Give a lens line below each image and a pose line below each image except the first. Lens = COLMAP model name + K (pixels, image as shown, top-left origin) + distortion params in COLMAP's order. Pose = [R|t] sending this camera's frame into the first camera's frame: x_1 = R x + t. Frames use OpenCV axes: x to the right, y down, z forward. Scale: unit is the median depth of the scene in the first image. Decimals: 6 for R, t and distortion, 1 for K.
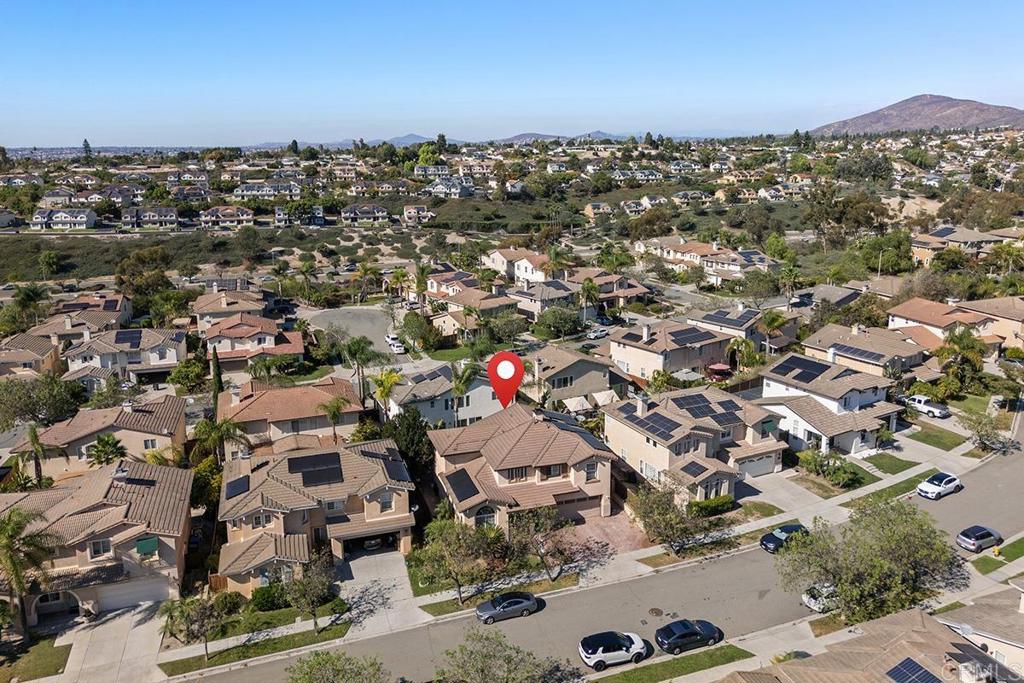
lens RADIAL K [[751.5, 0, 511.7], [0, 751.5, 323.7], [0, 0, 1]] dist [0.077469, -0.072254]
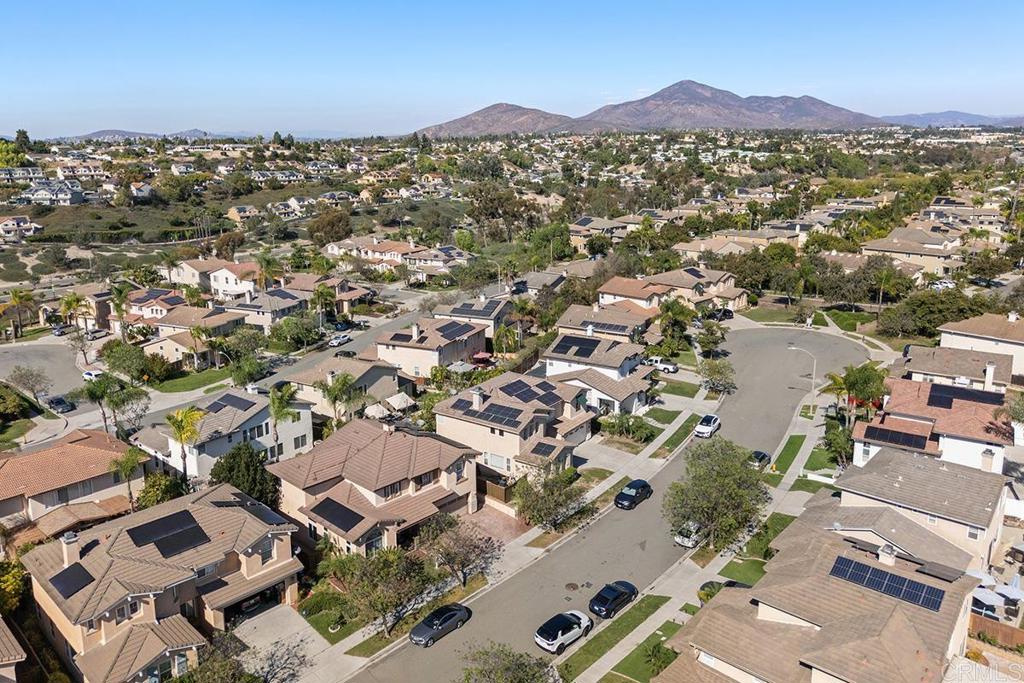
lens RADIAL K [[751.5, 0, 510.4], [0, 751.5, 323.5], [0, 0, 1]] dist [0.077469, -0.072254]
pose [[0.880729, -0.109095, 0.460884, -0.218940], [0.109533, 0.993646, 0.025893, -0.013899], [-0.460780, 0.027677, 0.887083, 0.061422]]
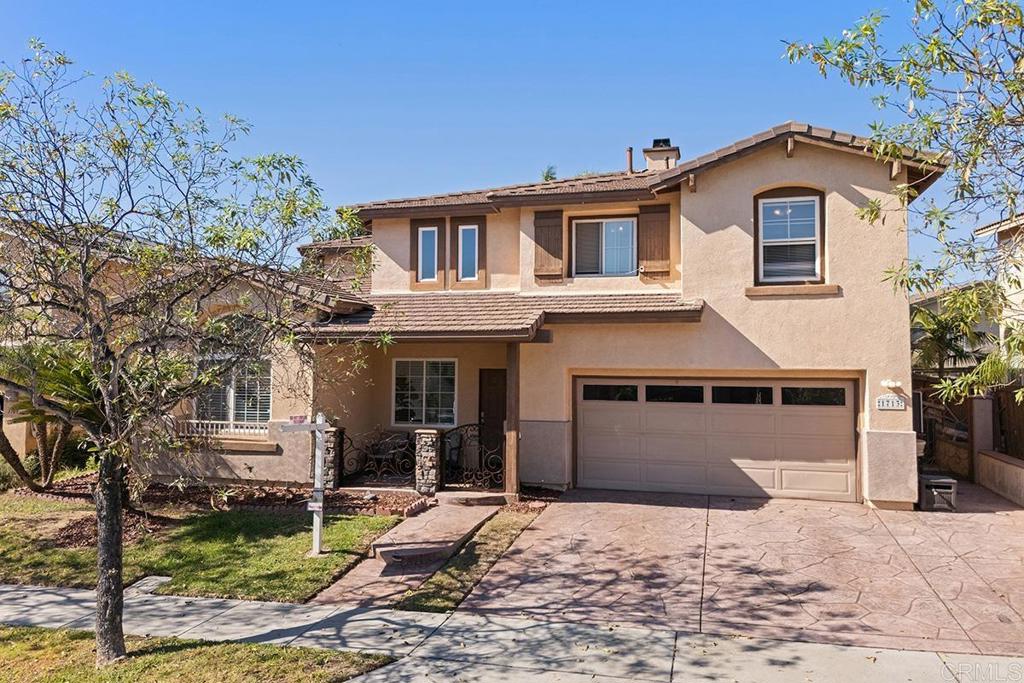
lens RADIAL K [[751.5, 0, 515.7], [0, 751.5, 322.3], [0, 0, 1]] dist [0.077469, -0.072254]
pose [[0.851277, -0.023219, -0.524203, 0.117669], [-0.142182, 0.951438, -0.273039, 0.222441], [0.505086, 0.306964, 0.806636, 0.649232]]
